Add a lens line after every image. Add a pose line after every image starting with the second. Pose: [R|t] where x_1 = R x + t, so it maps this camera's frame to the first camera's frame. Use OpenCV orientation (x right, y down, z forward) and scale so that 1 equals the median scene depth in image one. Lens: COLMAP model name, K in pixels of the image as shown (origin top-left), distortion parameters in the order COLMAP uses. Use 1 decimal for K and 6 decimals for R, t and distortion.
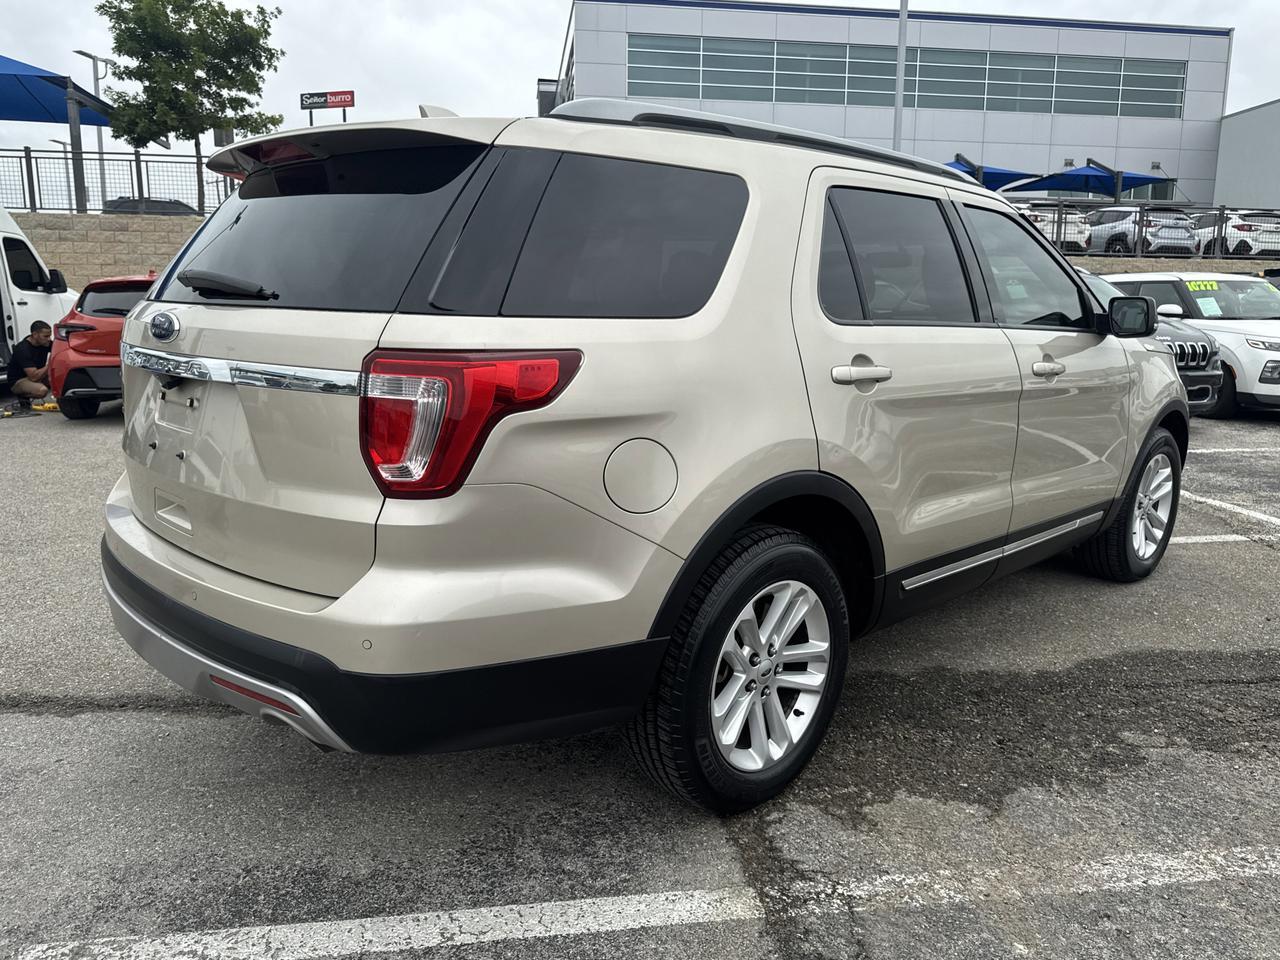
lens RADIAL K [[935.7, 0, 640.0], [0, 935.7, 480.0], [0, 0, 1]] dist [0.054198, -0.089131]
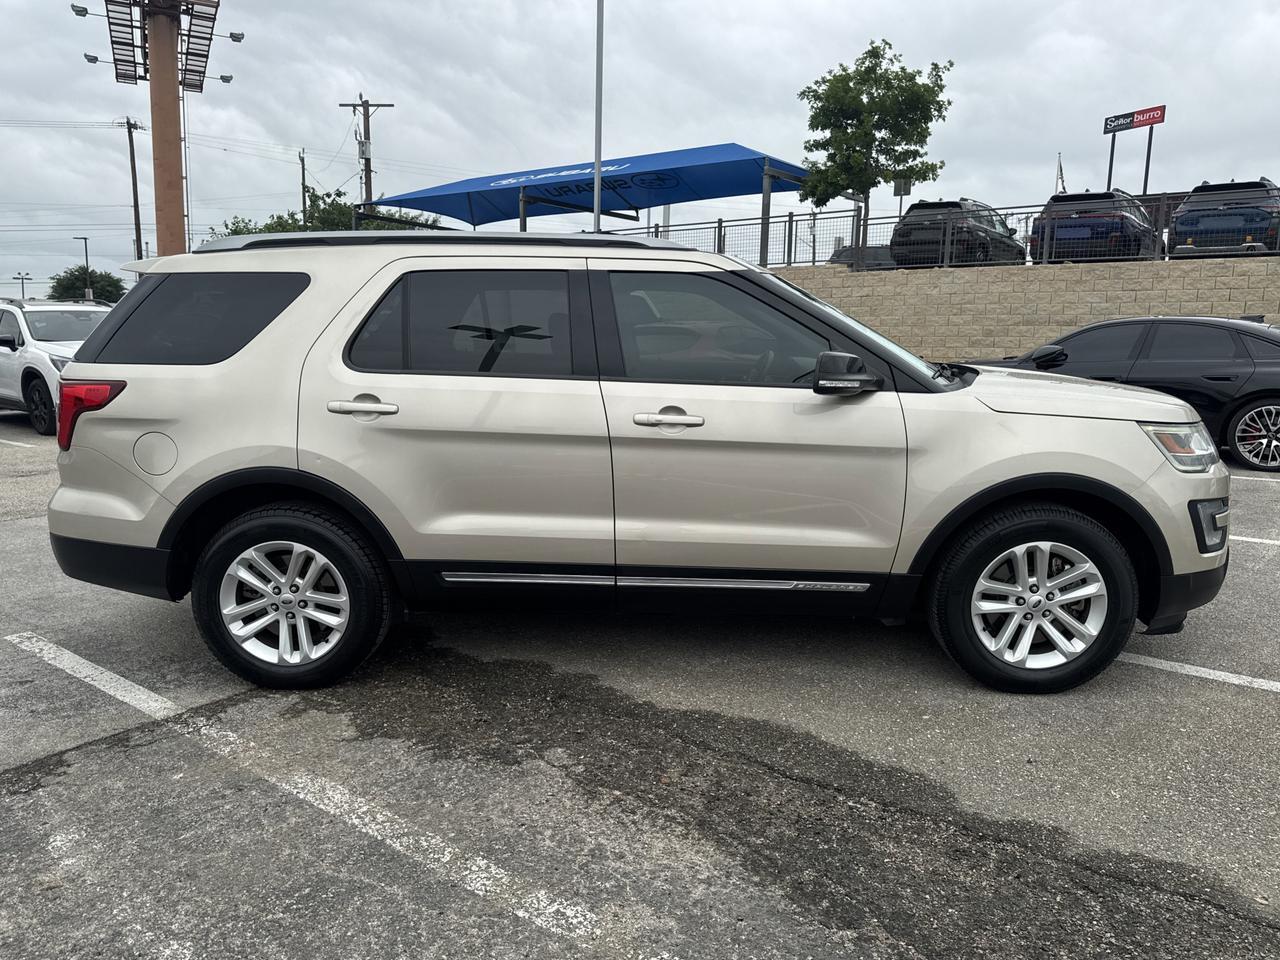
lens RADIAL K [[935.7, 0, 640.0], [0, 935.7, 480.0], [0, 0, 1]] dist [0.054198, -0.089131]
pose [[0.684967, 0.102131, -0.721380, 1.143573], [-0.123483, 0.992075, 0.023205, -0.066526], [0.718034, 0.073184, 0.692150, 0.249811]]
